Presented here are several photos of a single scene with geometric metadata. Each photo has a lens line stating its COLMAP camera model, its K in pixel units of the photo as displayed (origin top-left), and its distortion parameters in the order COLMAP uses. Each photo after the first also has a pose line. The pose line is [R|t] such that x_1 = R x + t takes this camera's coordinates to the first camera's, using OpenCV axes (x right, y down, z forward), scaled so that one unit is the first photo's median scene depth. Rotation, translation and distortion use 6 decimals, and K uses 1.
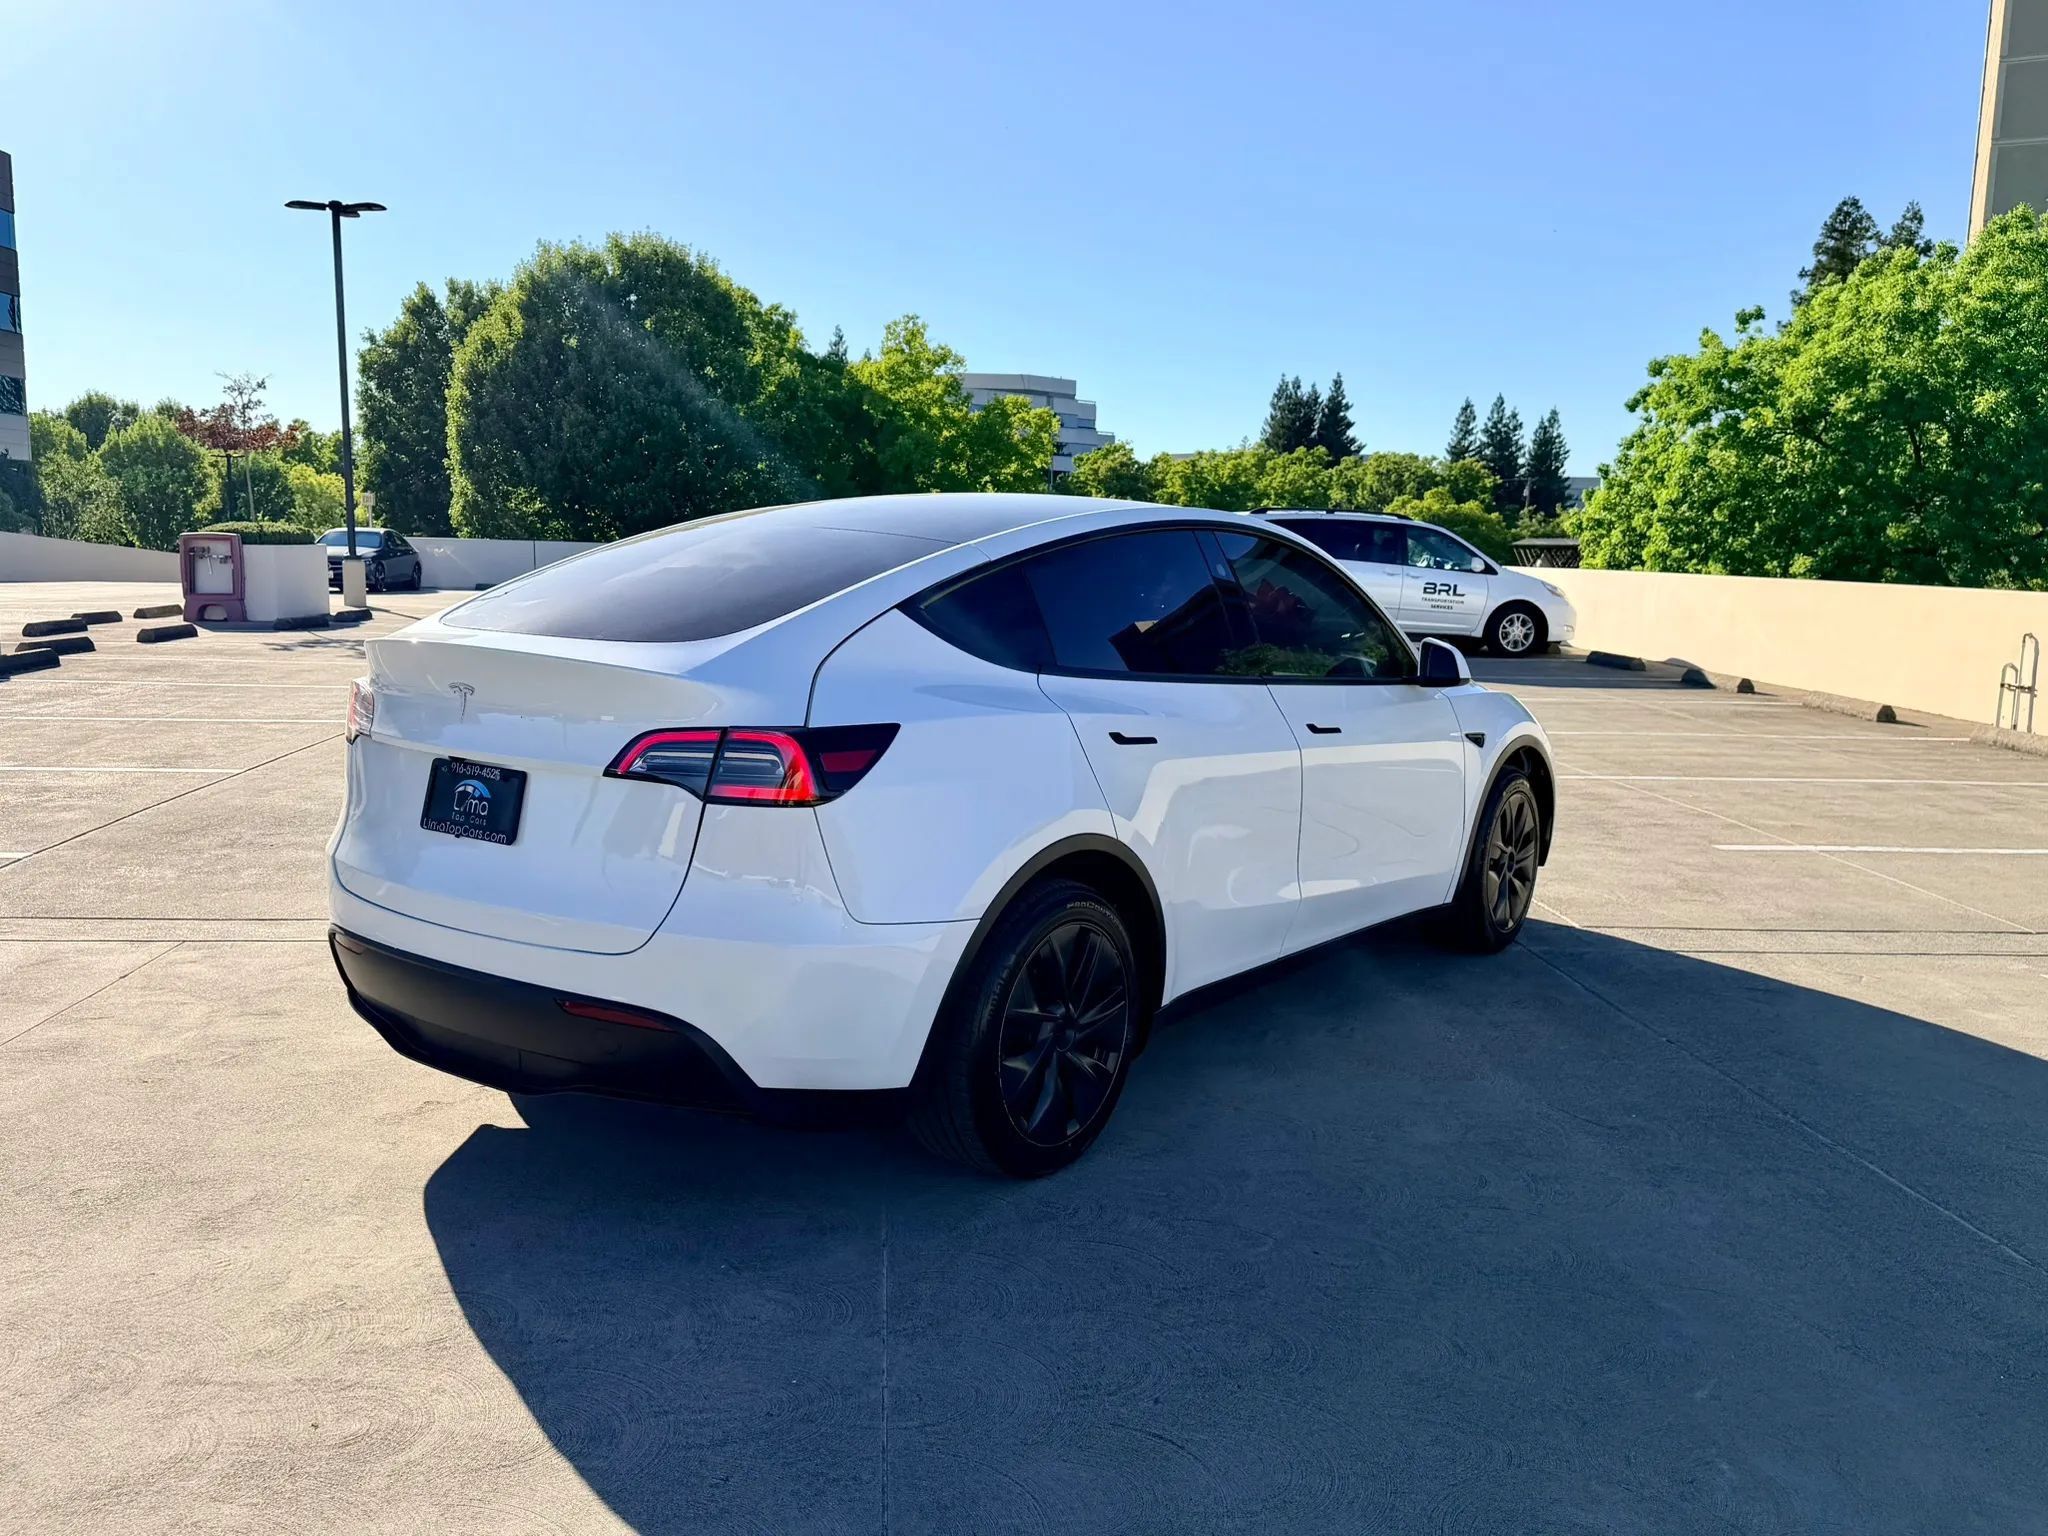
lens RADIAL K [[1615.0, 0, 1037.1], [0, 1615.0, 775.5], [0, 0, 1]] dist [0.120498, -0.199612]
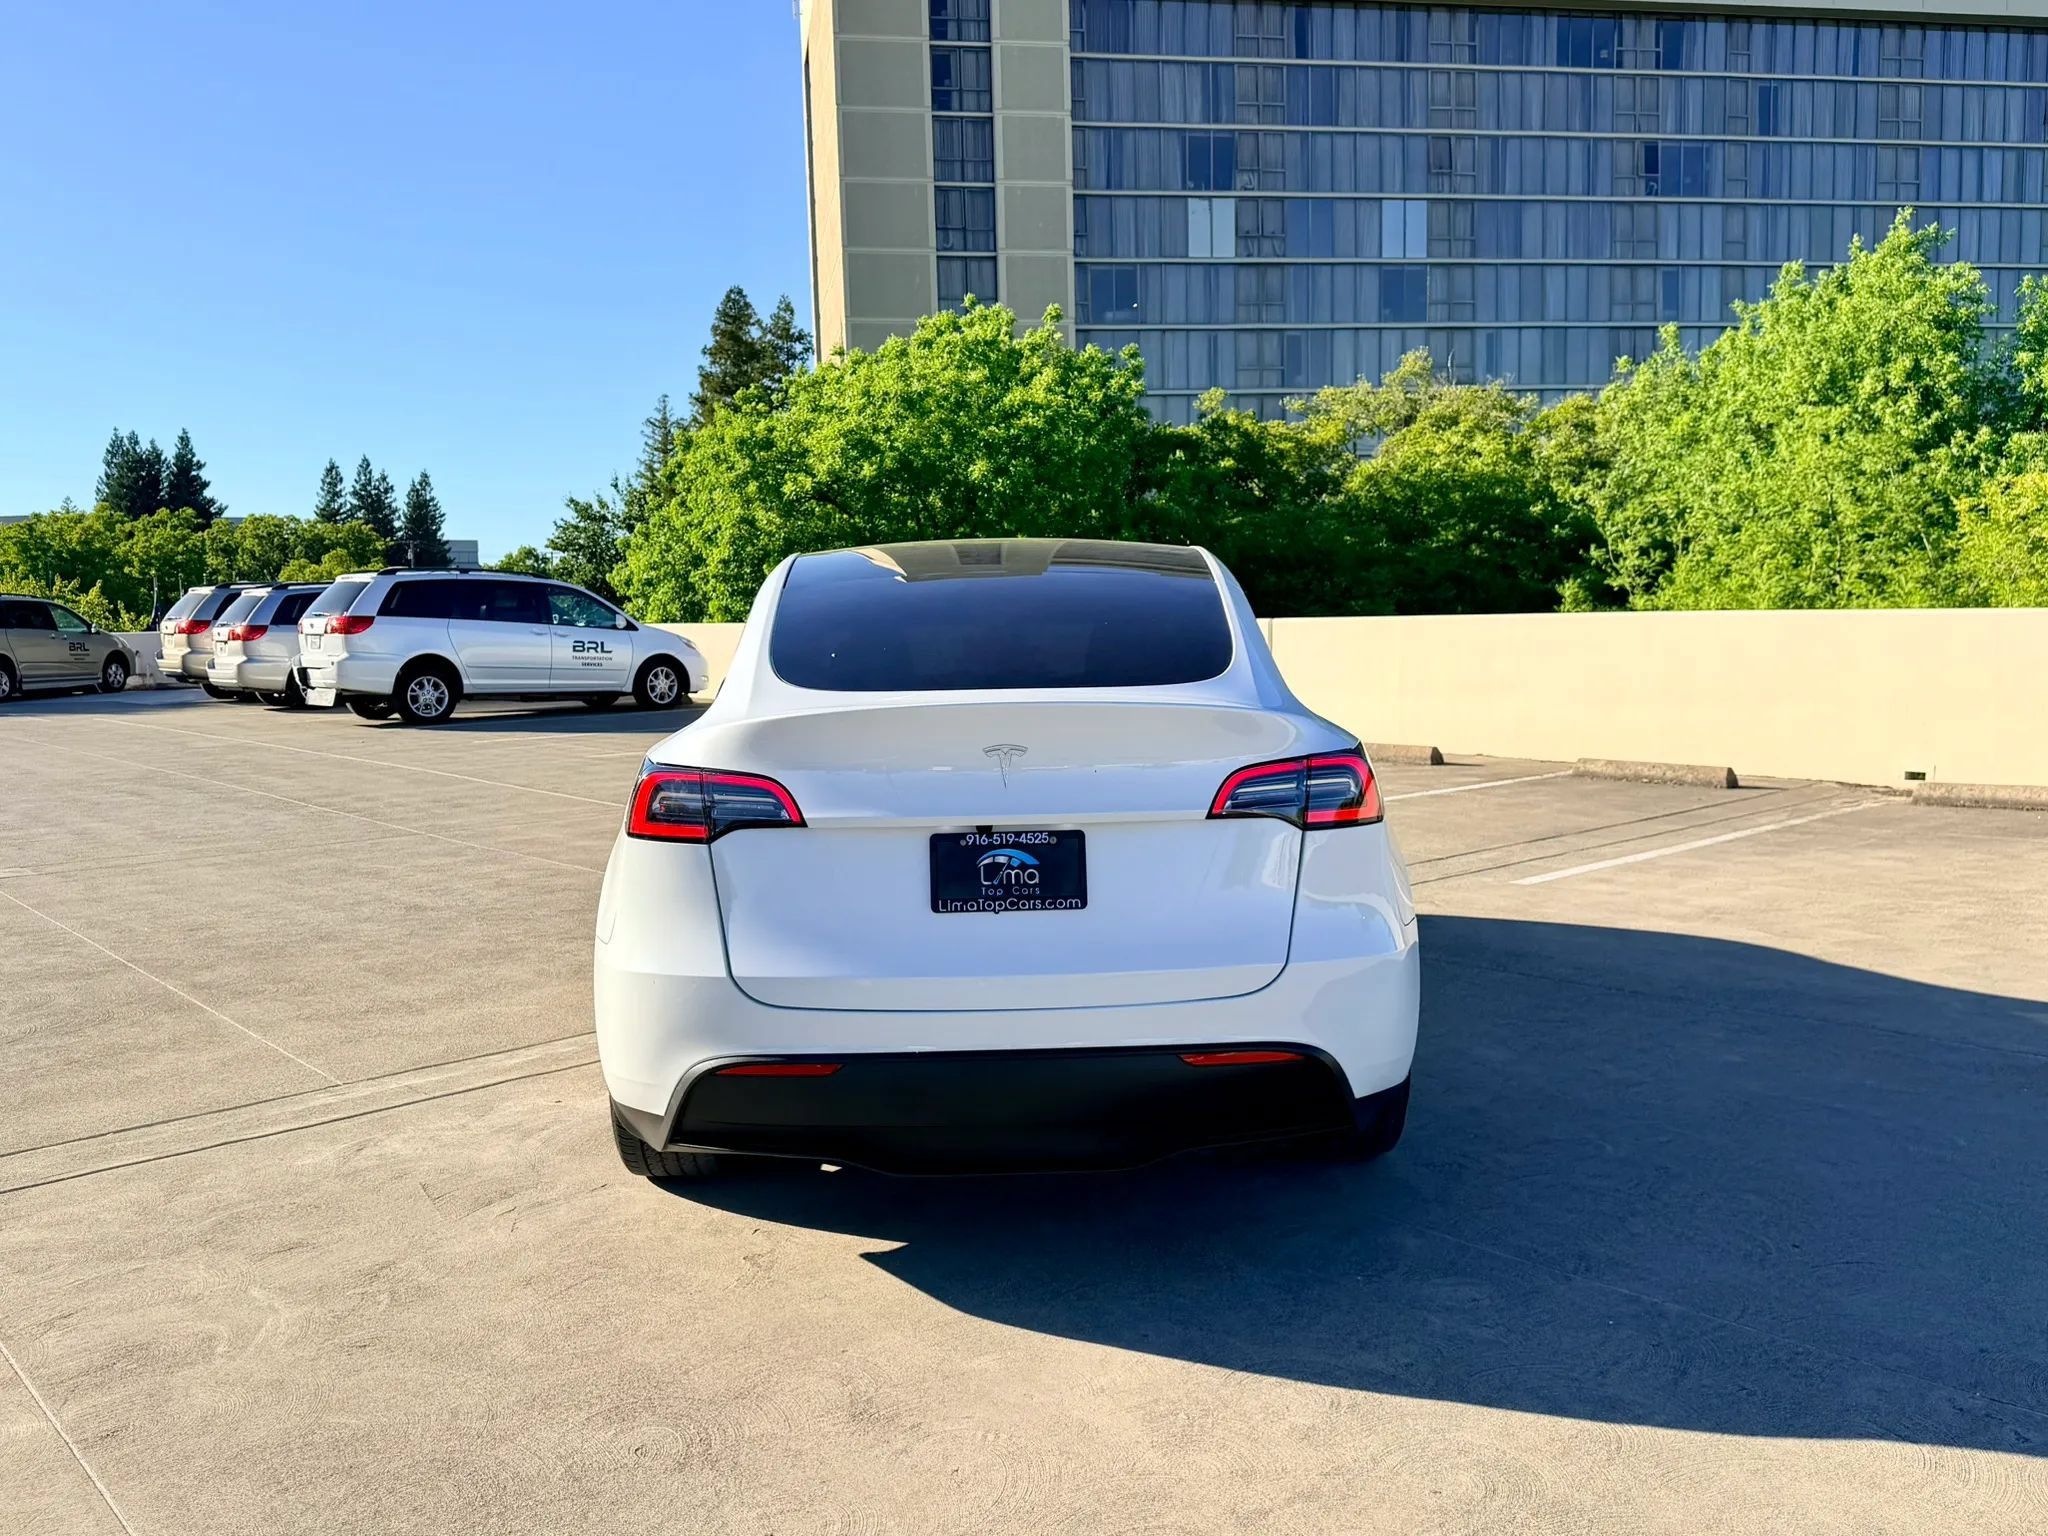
lens RADIAL K [[1626.7, 0, 1024.0], [0, 1626.7, 768.0], [0, 0, 1]] dist [0.101617, -0.159855]
pose [[0.793763, -0.101773, 0.599652, -0.197569], [0.127242, 0.991872, -0.000091, -0.009229], [-0.594769, 0.076373, 0.800261, 0.057259]]
